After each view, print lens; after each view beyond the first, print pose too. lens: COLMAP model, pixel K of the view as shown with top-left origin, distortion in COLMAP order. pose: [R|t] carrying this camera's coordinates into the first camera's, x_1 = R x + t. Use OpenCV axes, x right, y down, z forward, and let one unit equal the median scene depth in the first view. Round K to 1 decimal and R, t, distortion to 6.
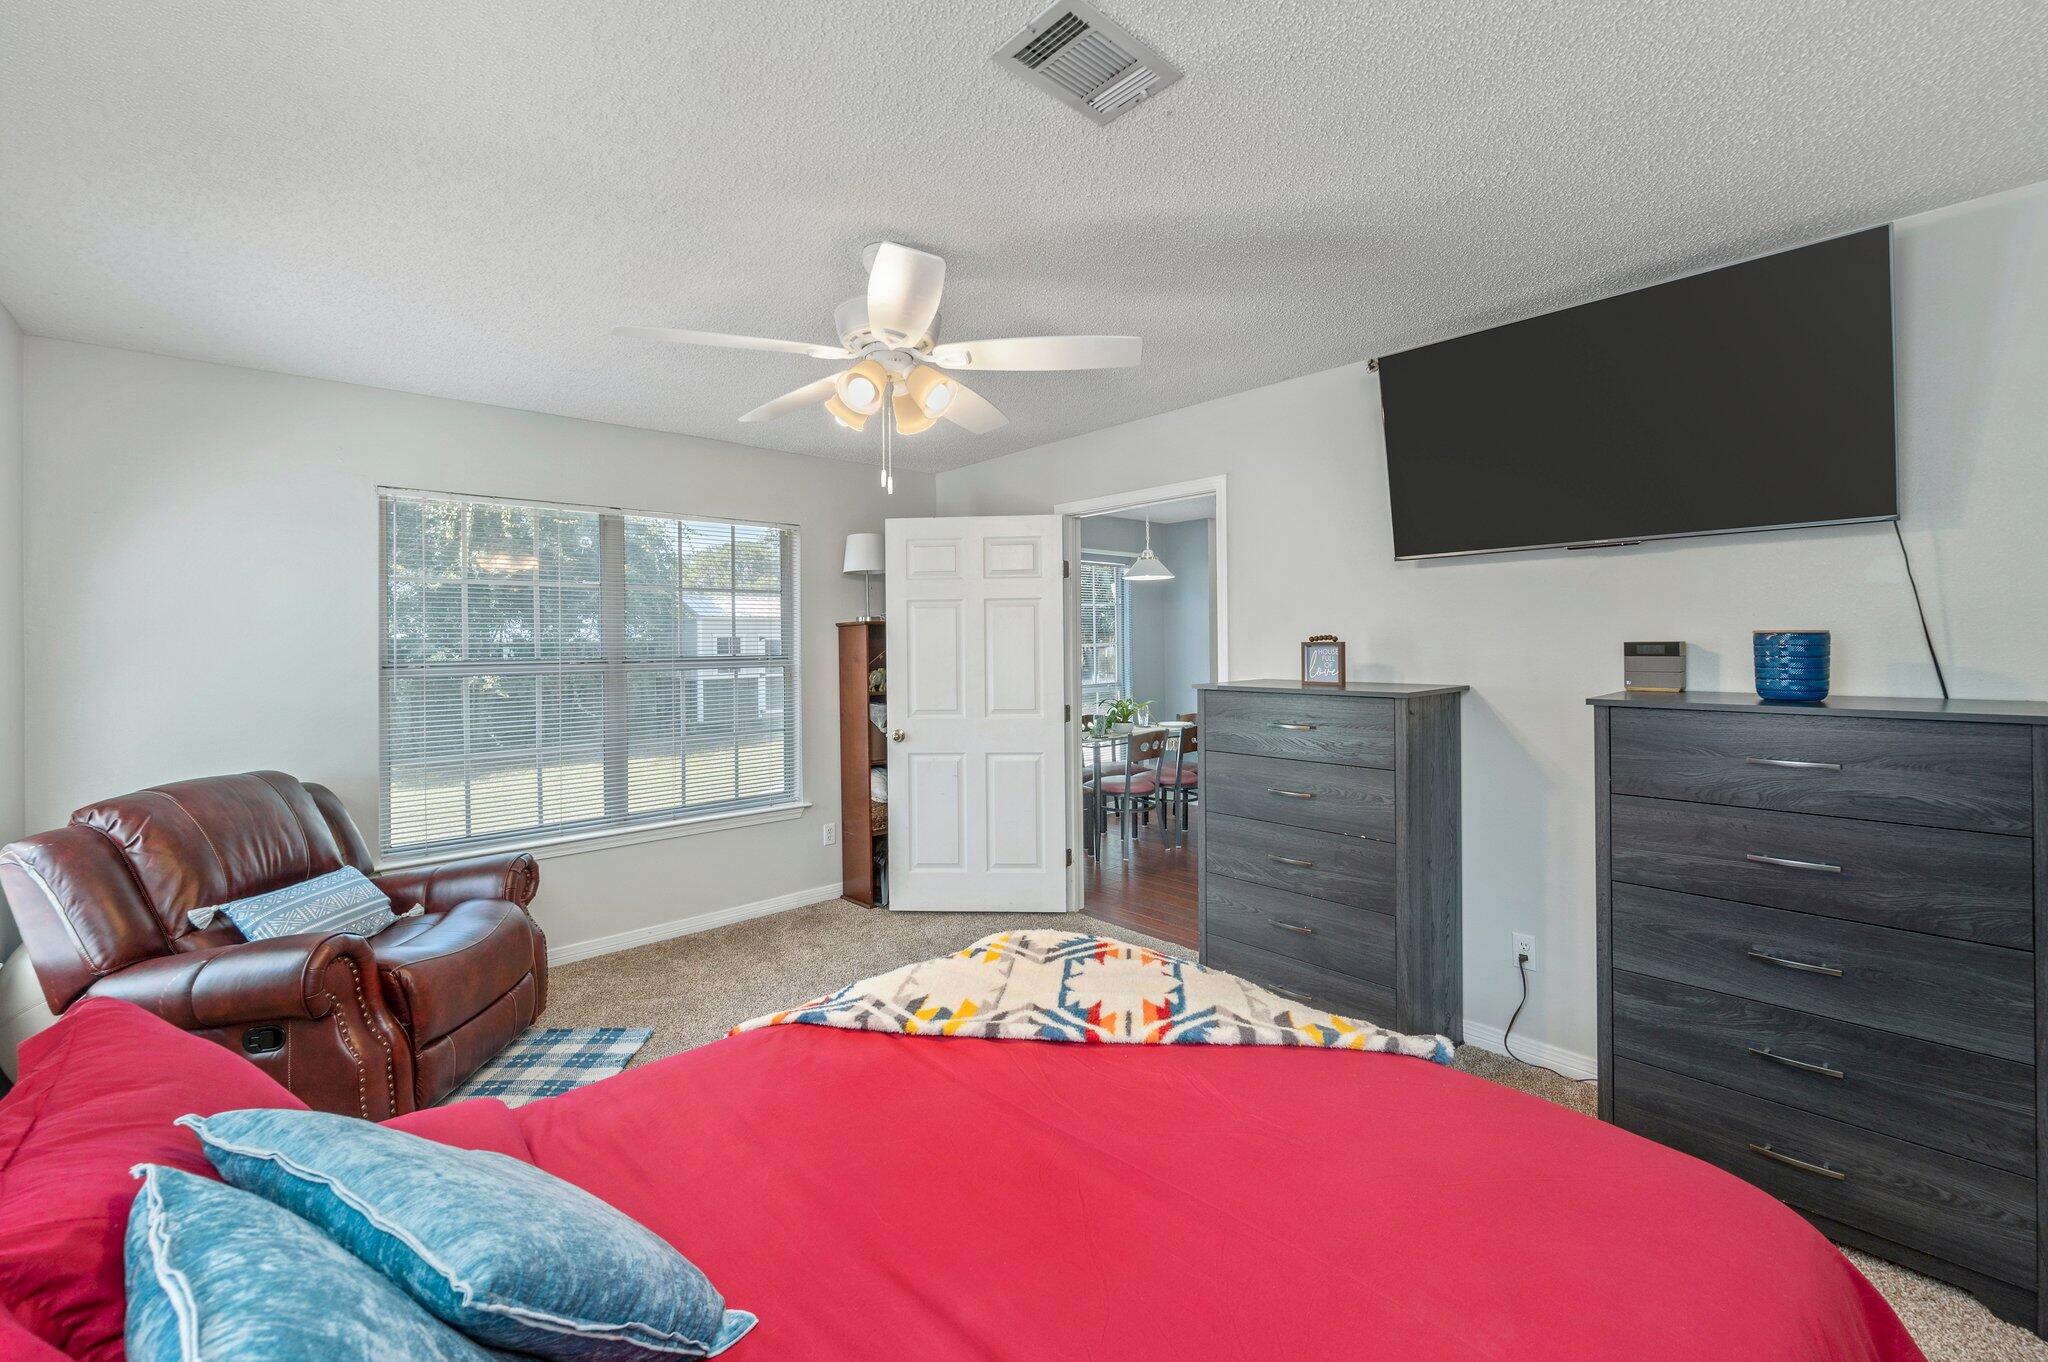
lens RADIAL K [[836.8, 0, 1028.0], [0, 836.8, 650.8], [0, 0, 1]] dist [0.000044, -0.000037]
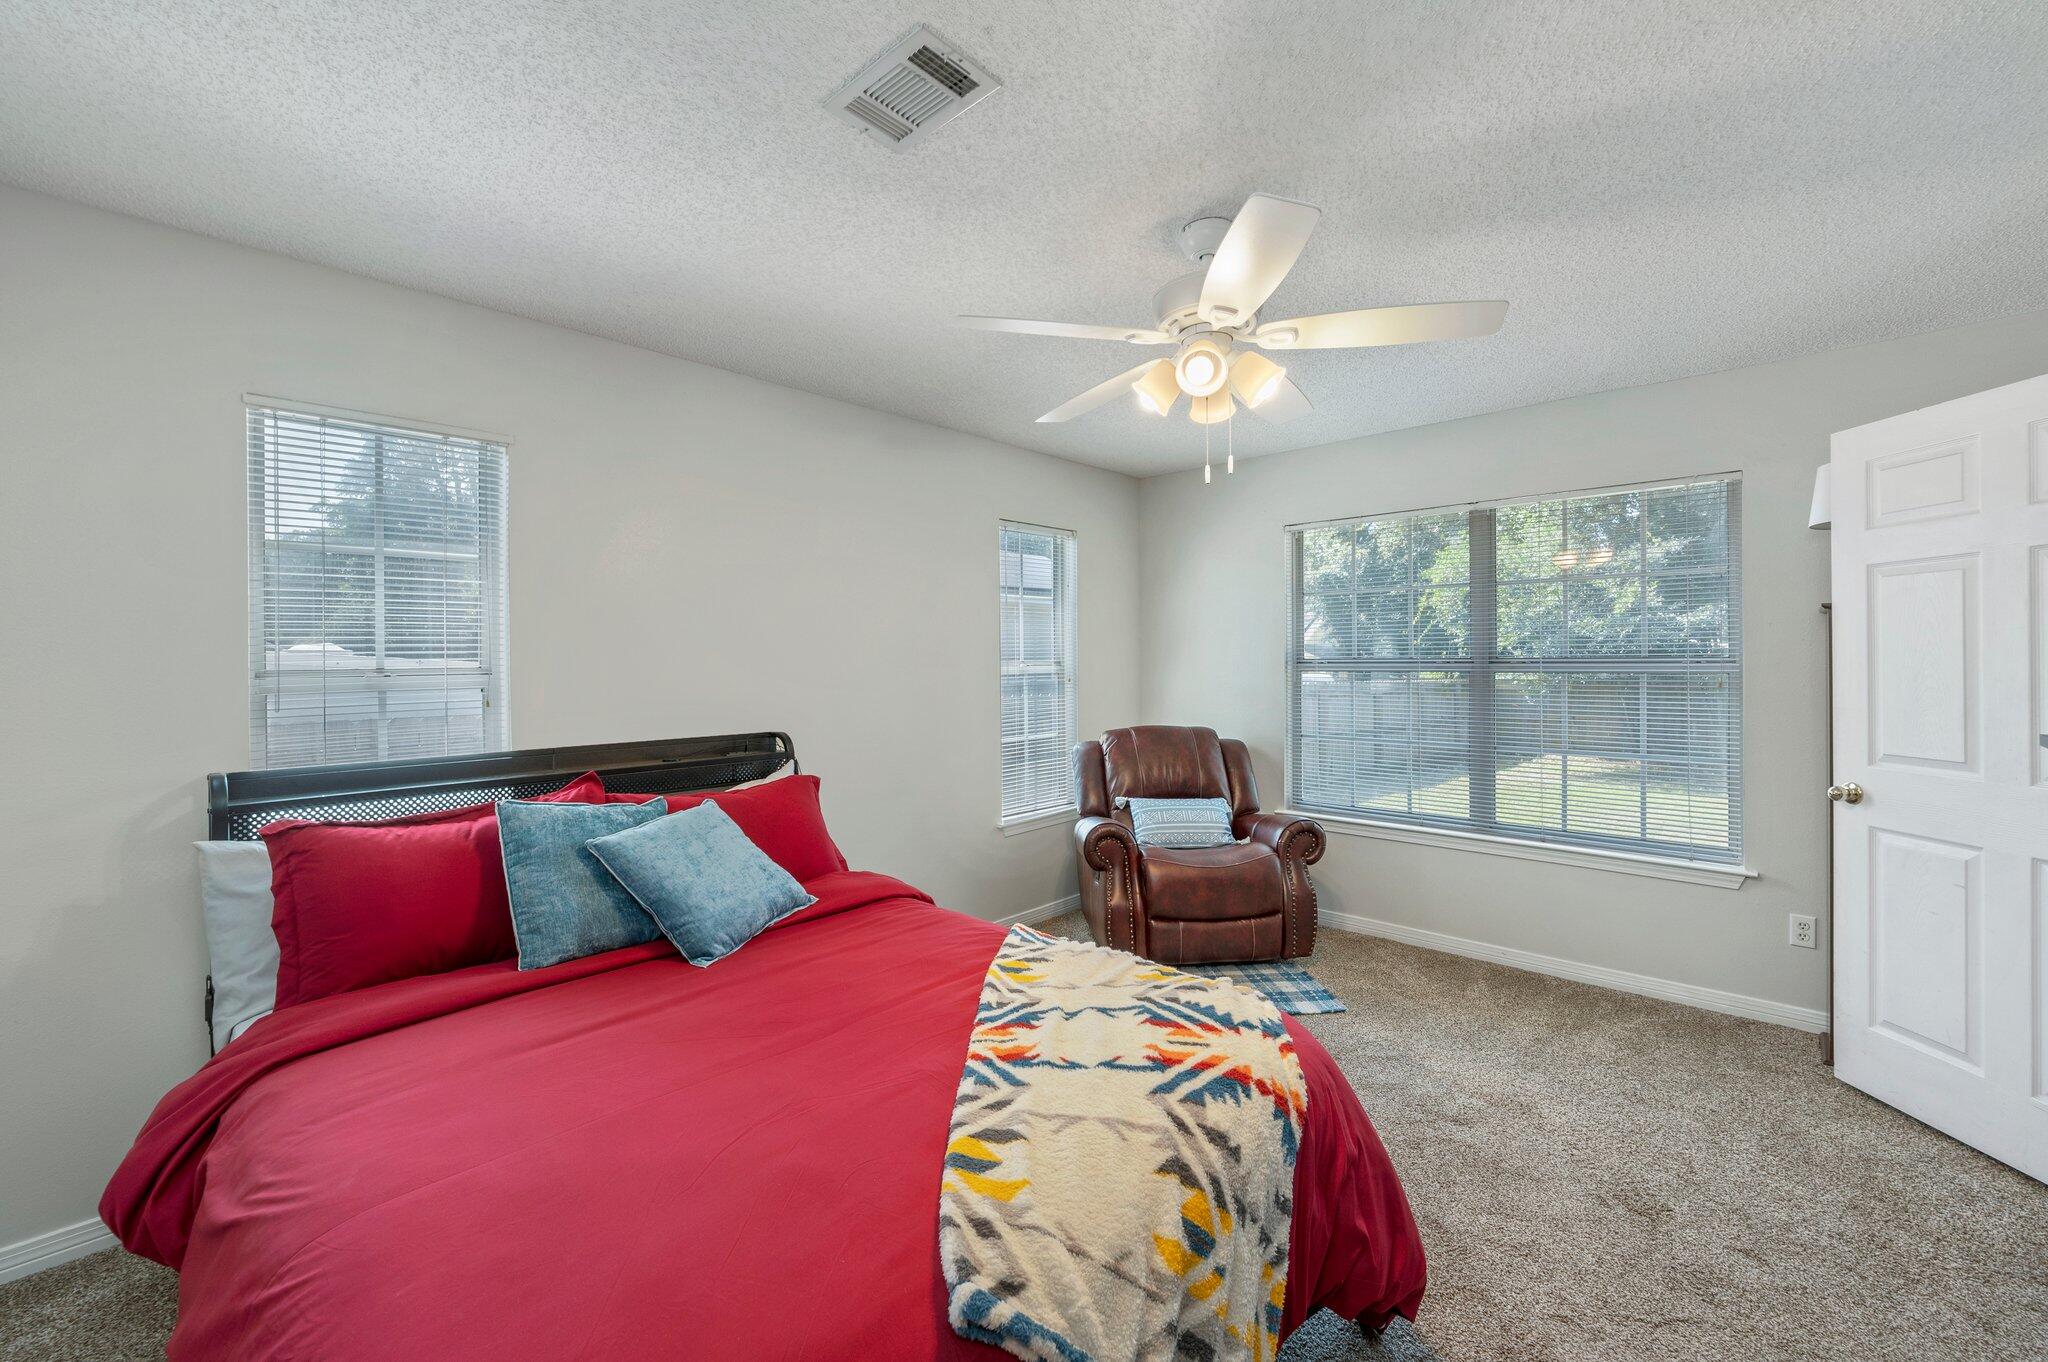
lens RADIAL K [[836.8, 0, 1028.0], [0, 836.8, 650.8], [0, 0, 1]] dist [0.000044, -0.000037]
pose [[0.066371, -0.001543, -0.997794, 0.759007], [-0.002675, 0.999995, -0.001725, 0.003564], [0.997791, 0.002783, 0.066366, 0.693067]]
